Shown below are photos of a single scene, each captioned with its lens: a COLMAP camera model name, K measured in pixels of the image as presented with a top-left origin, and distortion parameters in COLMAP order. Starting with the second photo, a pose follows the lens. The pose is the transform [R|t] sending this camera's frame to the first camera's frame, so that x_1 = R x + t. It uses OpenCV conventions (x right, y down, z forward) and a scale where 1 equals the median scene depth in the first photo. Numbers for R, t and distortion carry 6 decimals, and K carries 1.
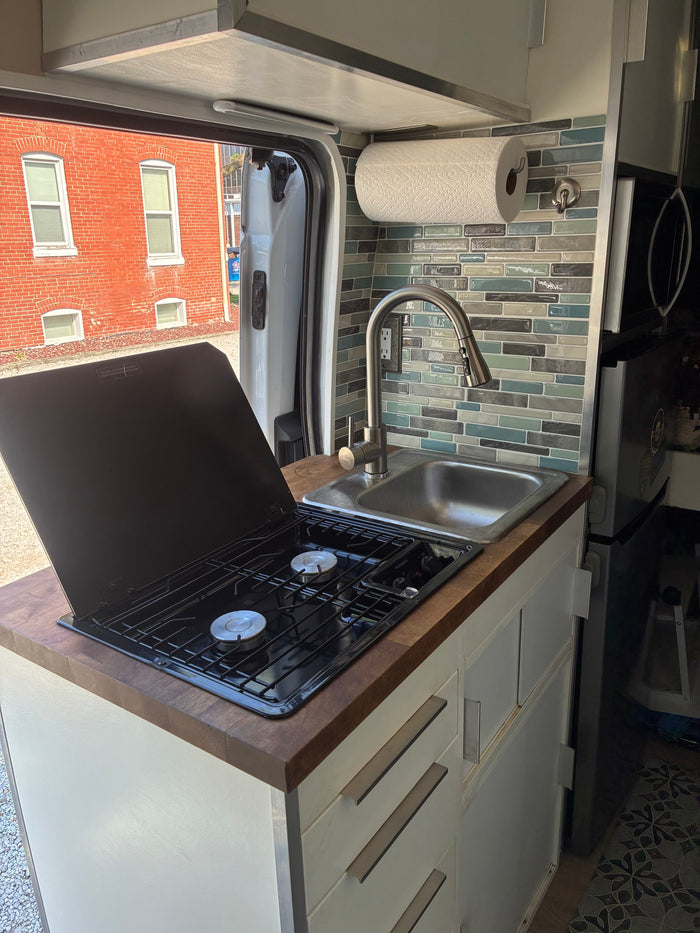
lens RADIAL K [[742.9, 0, 350.0], [0, 742.9, 466.5], [0, 0, 1]] dist [-0.055453, -0.003669]
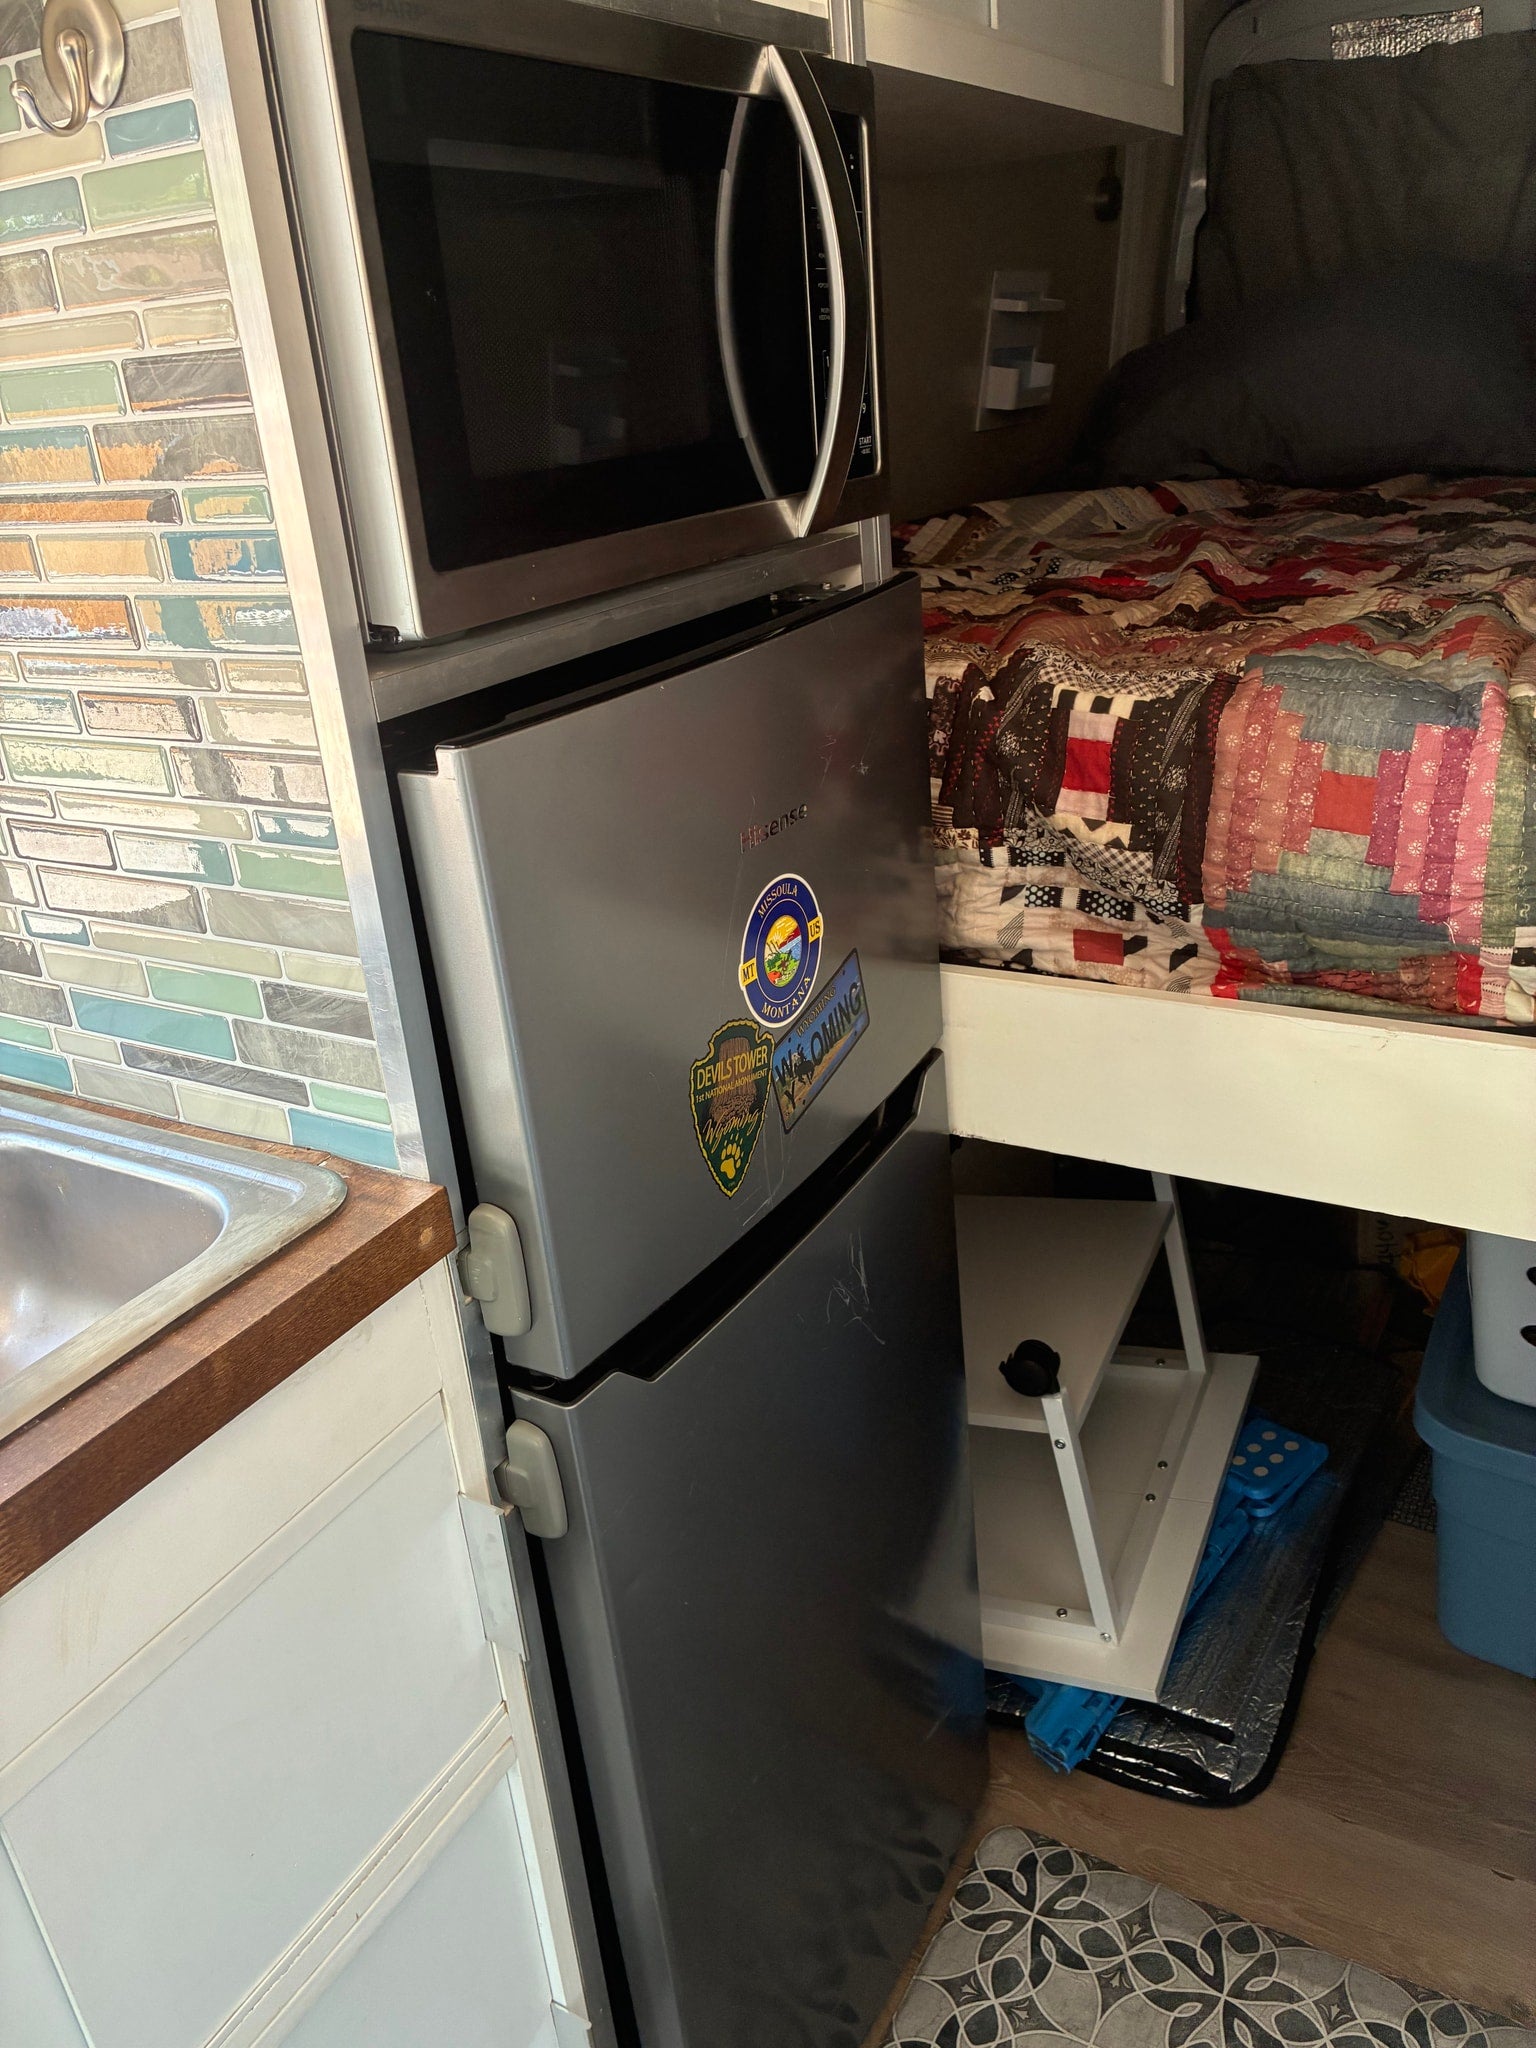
lens RADIAL K [[1601.5, 0, 771.8], [0, 1601.5, 1076.1], [0, 0, 1]] dist [-0.152418, 0.091340]
pose [[0.993659, -0.080892, 0.078088, 0.385403], [0.069832, 0.988350, 0.135232, -0.089716], [-0.088118, -0.128921, 0.987732, 0.414844]]
